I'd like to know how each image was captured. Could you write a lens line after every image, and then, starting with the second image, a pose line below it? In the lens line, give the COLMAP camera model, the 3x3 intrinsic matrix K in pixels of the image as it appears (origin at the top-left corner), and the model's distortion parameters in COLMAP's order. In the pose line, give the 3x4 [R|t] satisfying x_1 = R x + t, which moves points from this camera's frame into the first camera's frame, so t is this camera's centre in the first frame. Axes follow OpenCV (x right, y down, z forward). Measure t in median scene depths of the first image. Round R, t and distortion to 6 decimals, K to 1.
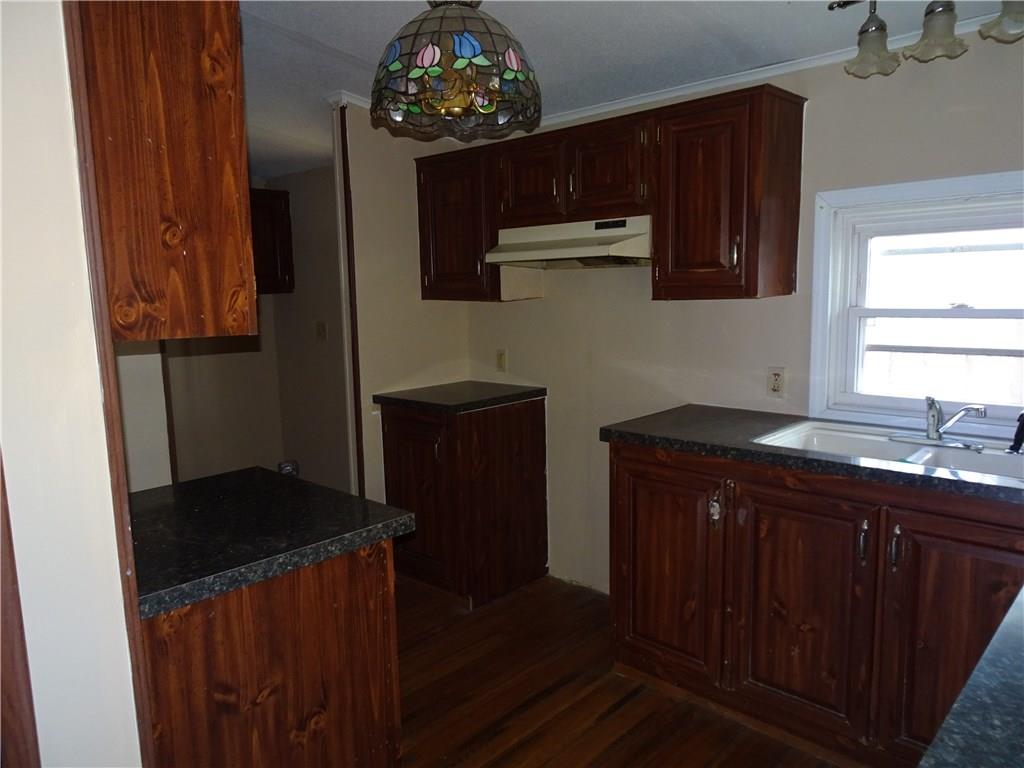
lens RADIAL K [[725.2, 0, 516.1], [0, 725.2, 383.5], [0, 0, 1]] dist [0.003357, -0.003566]
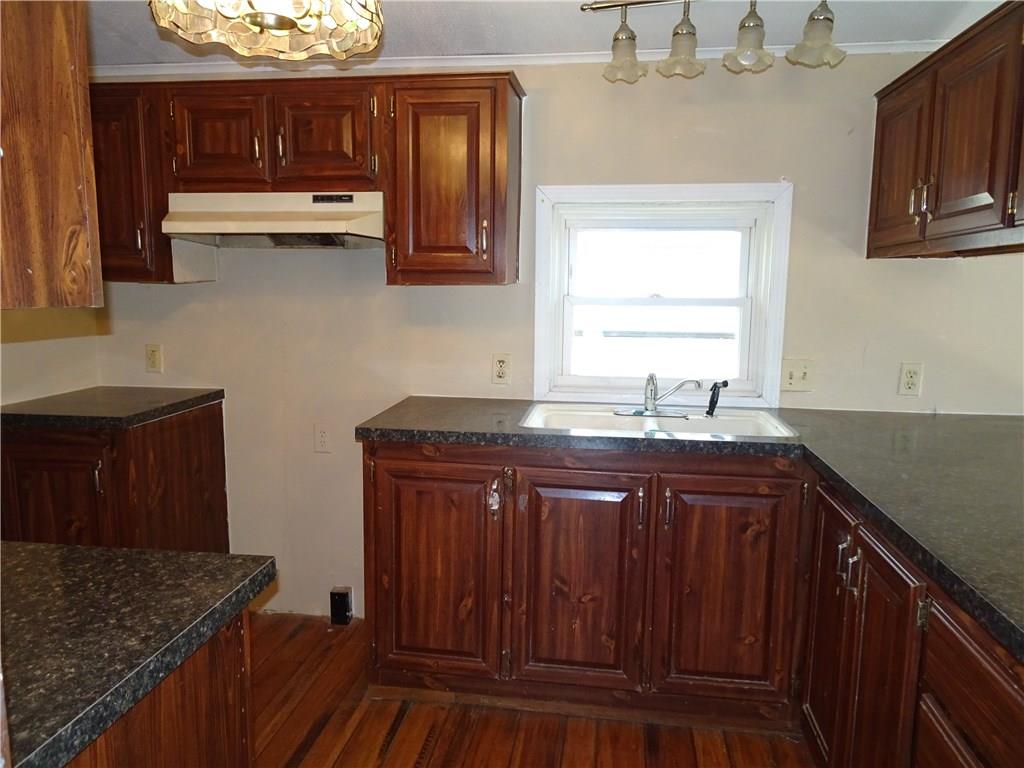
lens RADIAL K [[725.2, 0, 513.0], [0, 725.2, 383.7], [0, 0, 1]] dist [0.003357, -0.003566]
pose [[0.816109, -0.050467, 0.575690, -0.252267], [0.048718, 0.998642, 0.018480, 0.001274], [-0.575840, 0.012965, 0.817459, 0.181391]]
